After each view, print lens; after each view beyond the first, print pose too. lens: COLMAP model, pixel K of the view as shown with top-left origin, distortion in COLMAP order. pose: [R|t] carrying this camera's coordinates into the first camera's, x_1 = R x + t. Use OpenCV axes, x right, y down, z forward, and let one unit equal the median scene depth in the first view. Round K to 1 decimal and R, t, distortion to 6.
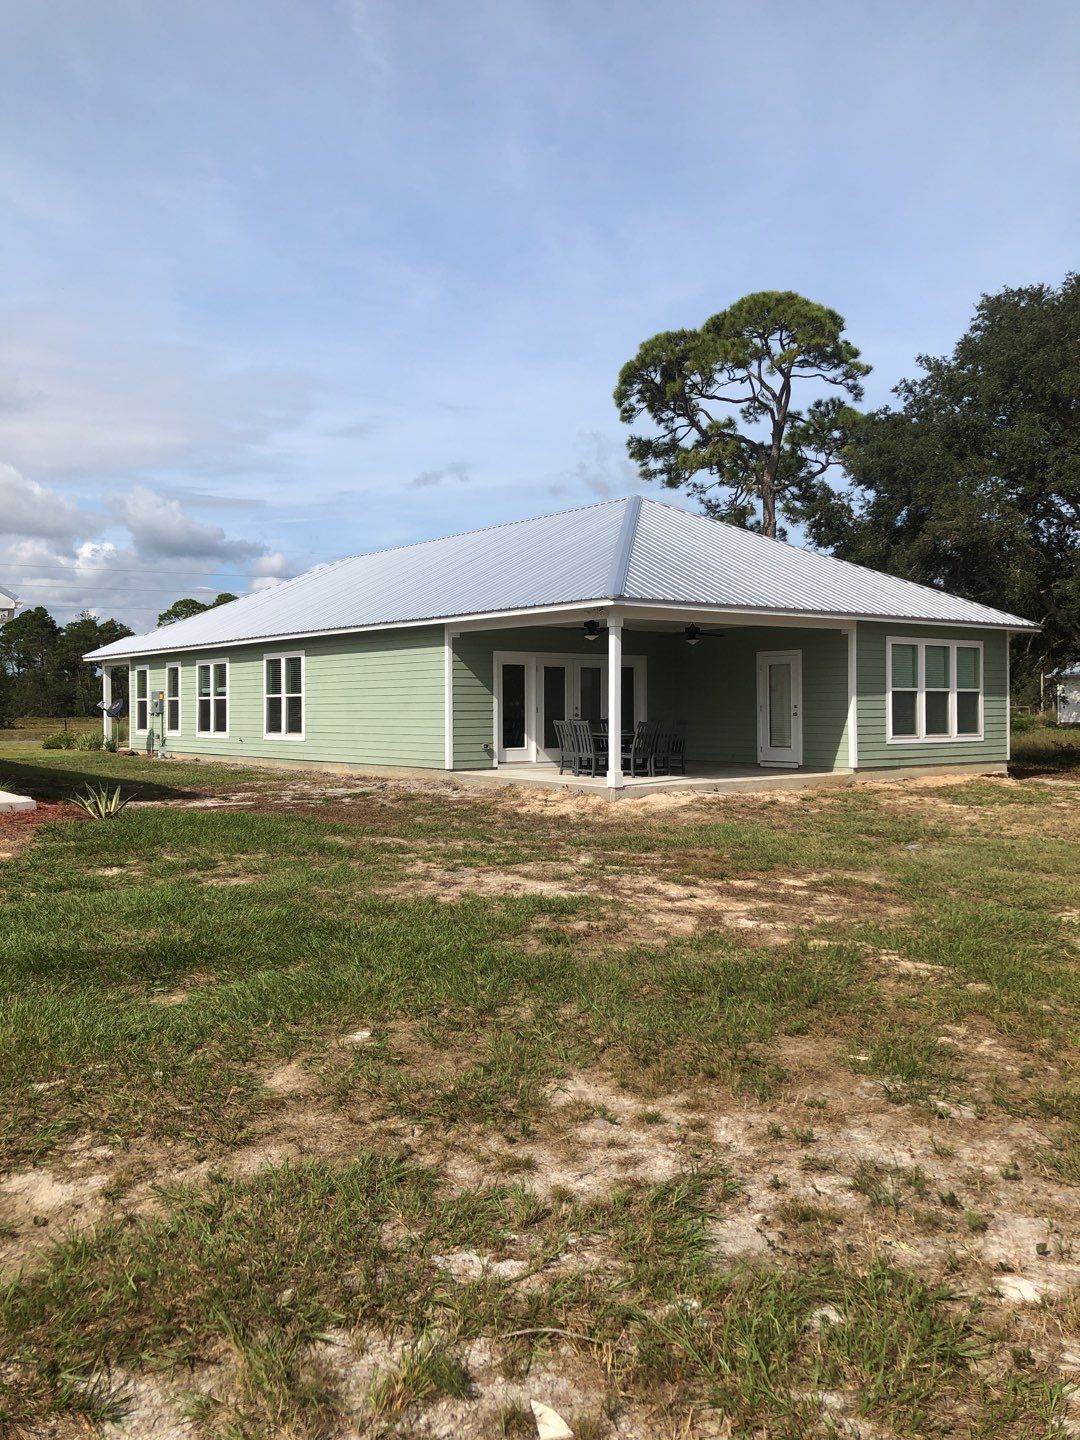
lens RADIAL K [[1177.6, 0, 540.0], [0, 1177.6, 720.0], [0, 0, 1]] dist [0.025593, -0.000740]
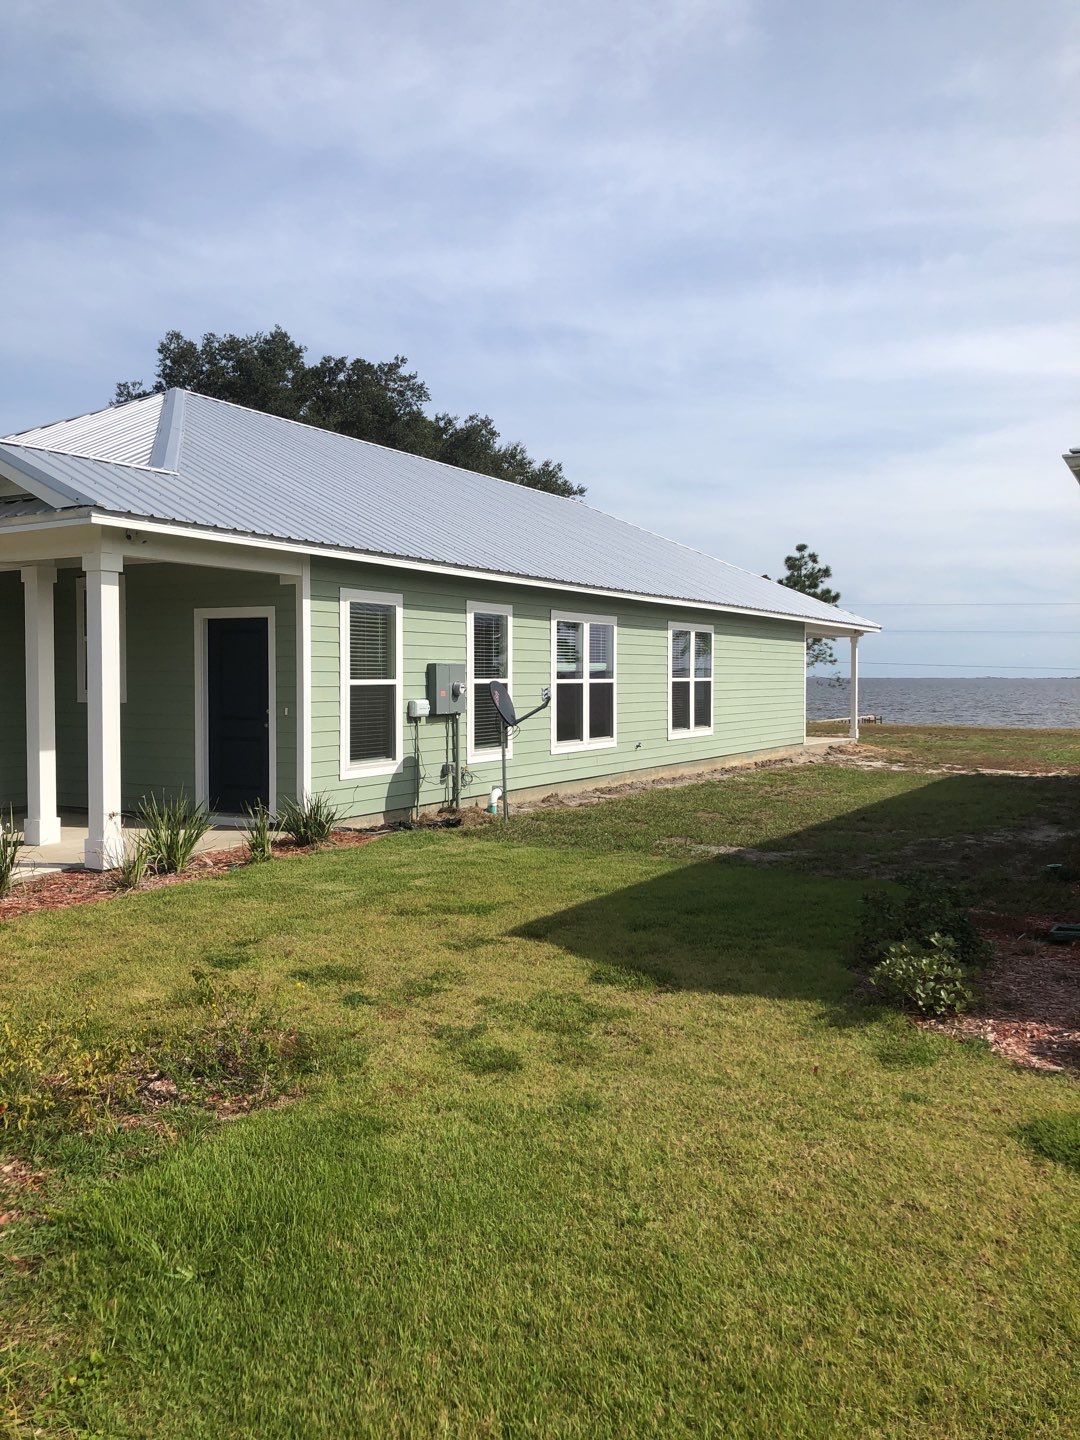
lens RADIAL K [[1177.6, 0, 540.0], [0, 1177.6, 720.0], [0, 0, 1]] dist [0.025593, -0.000740]
pose [[-0.370433, -0.018236, 0.928680, -0.834858], [0.023532, 0.999302, 0.029010, -0.017633], [-0.928561, 0.032599, -0.369745, 1.281754]]
